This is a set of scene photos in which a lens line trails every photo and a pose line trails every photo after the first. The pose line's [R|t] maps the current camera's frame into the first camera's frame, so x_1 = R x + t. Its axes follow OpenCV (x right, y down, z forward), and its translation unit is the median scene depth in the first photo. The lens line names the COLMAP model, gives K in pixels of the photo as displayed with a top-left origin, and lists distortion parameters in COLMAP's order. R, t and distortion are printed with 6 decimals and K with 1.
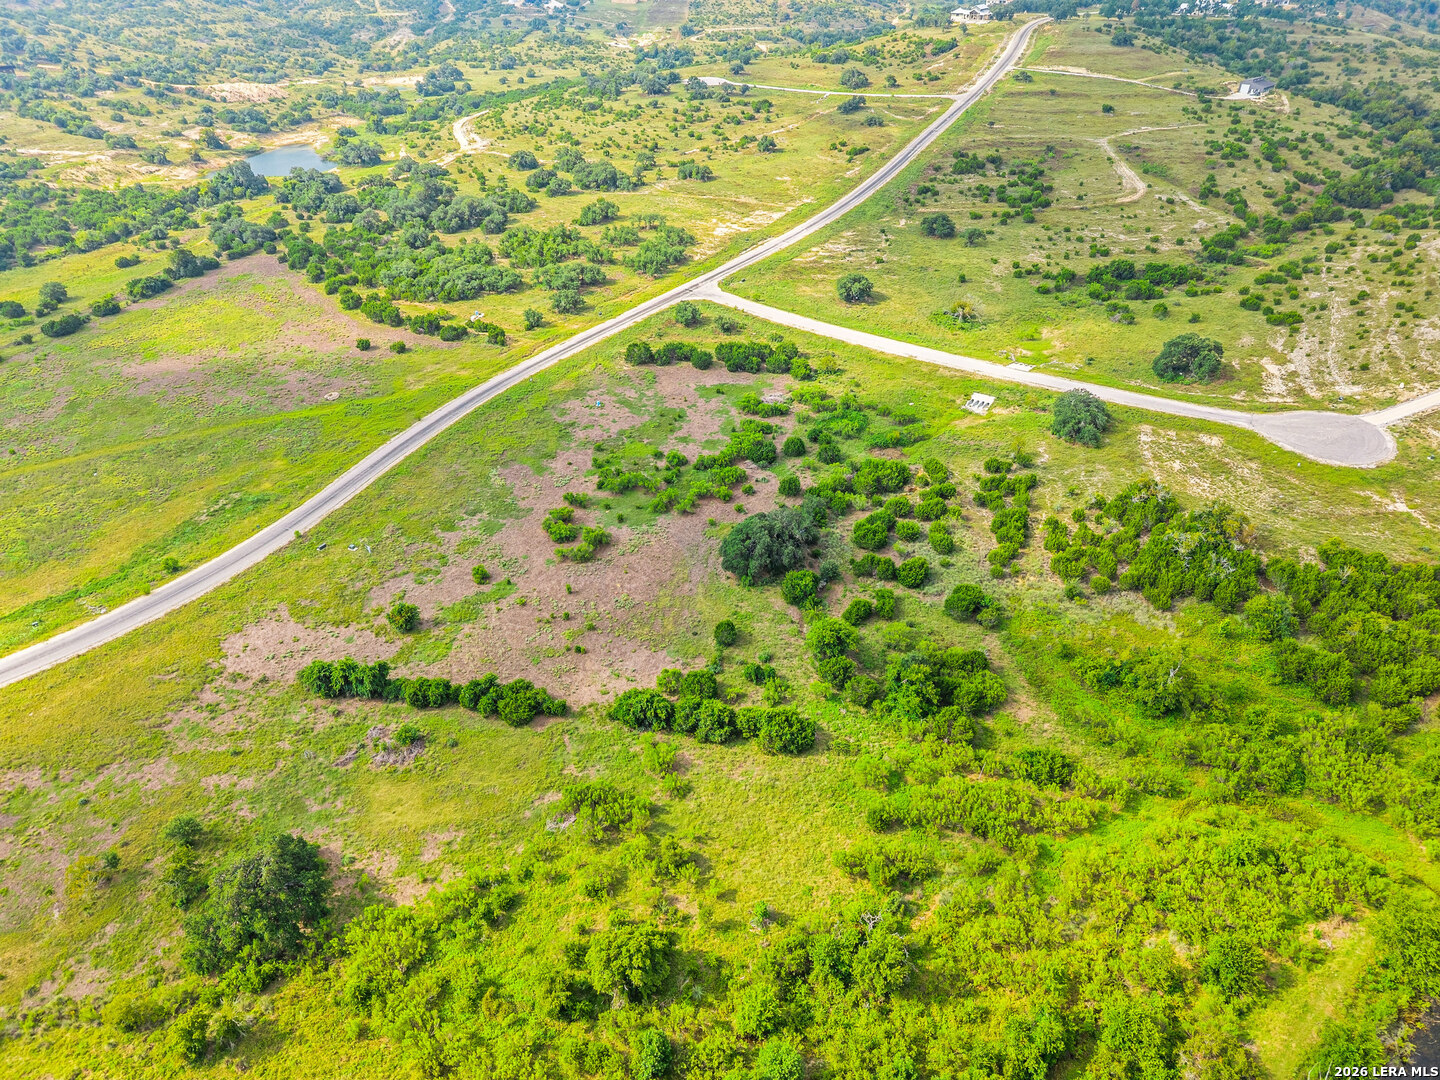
lens RADIAL K [[962.9, 0, 722.4], [0, 962.9, 542.1], [0, 0, 1]] dist [0.019871, -0.017265]
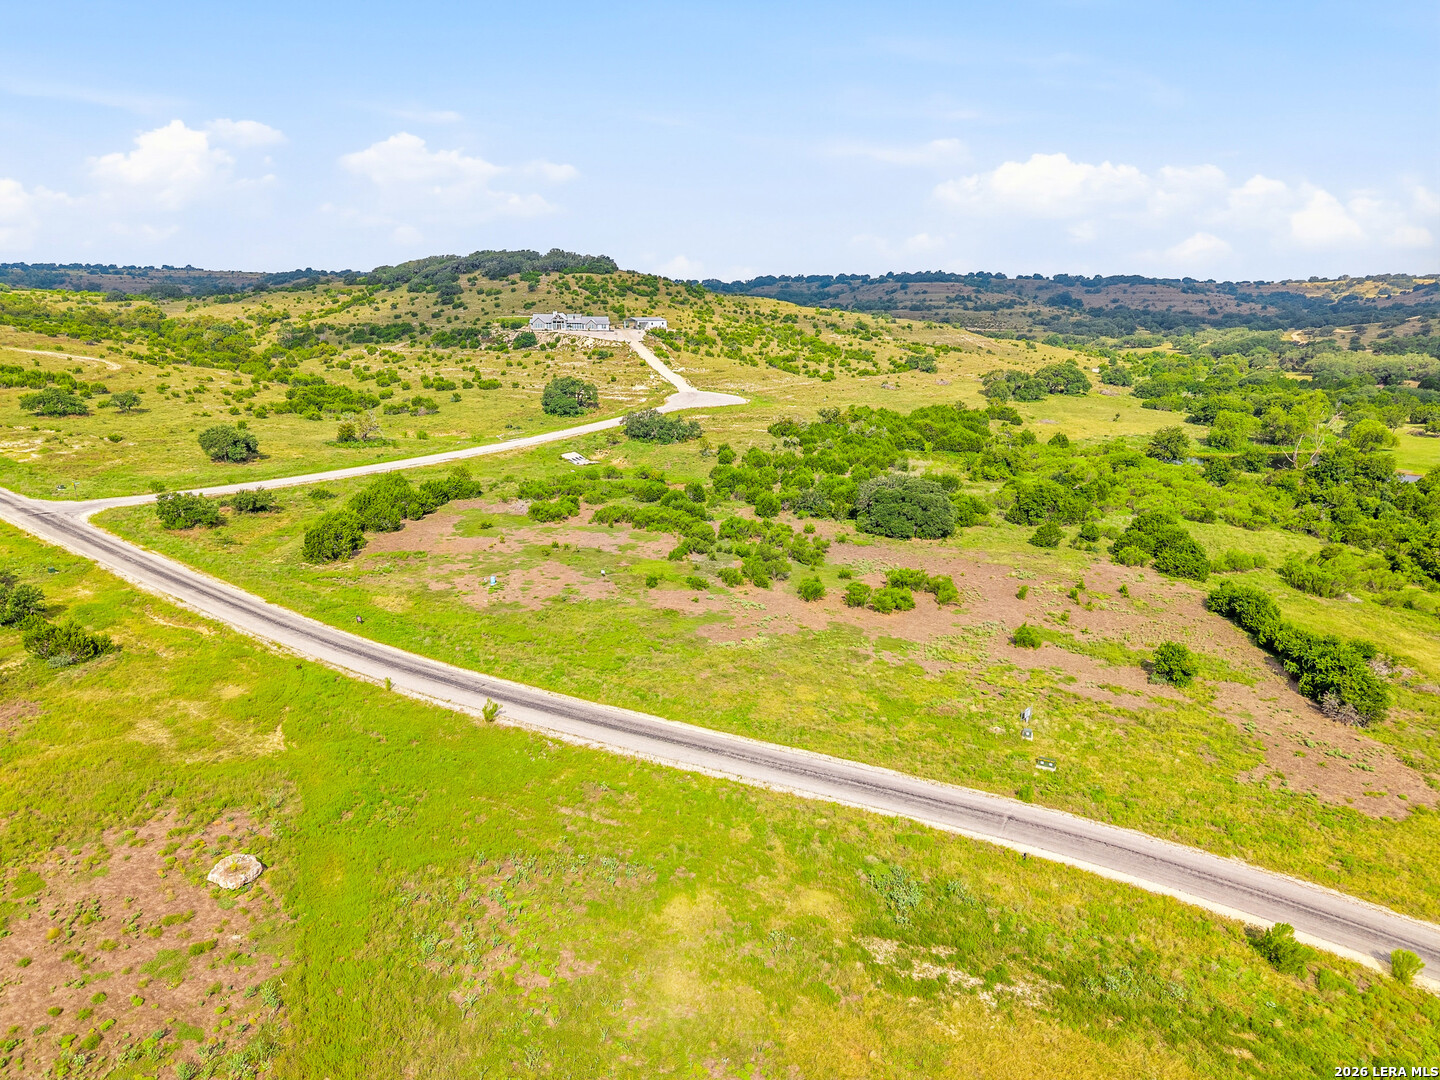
lens RADIAL K [[962.9, 0, 721.8], [0, 962.9, 538.0], [0, 0, 1]] dist [0.019871, -0.017265]
pose [[-0.031850, -0.255945, 0.966167, -0.731624], [0.534785, 0.812283, 0.232809, -0.245097], [-0.844387, 0.524107, 0.111005, 0.889916]]
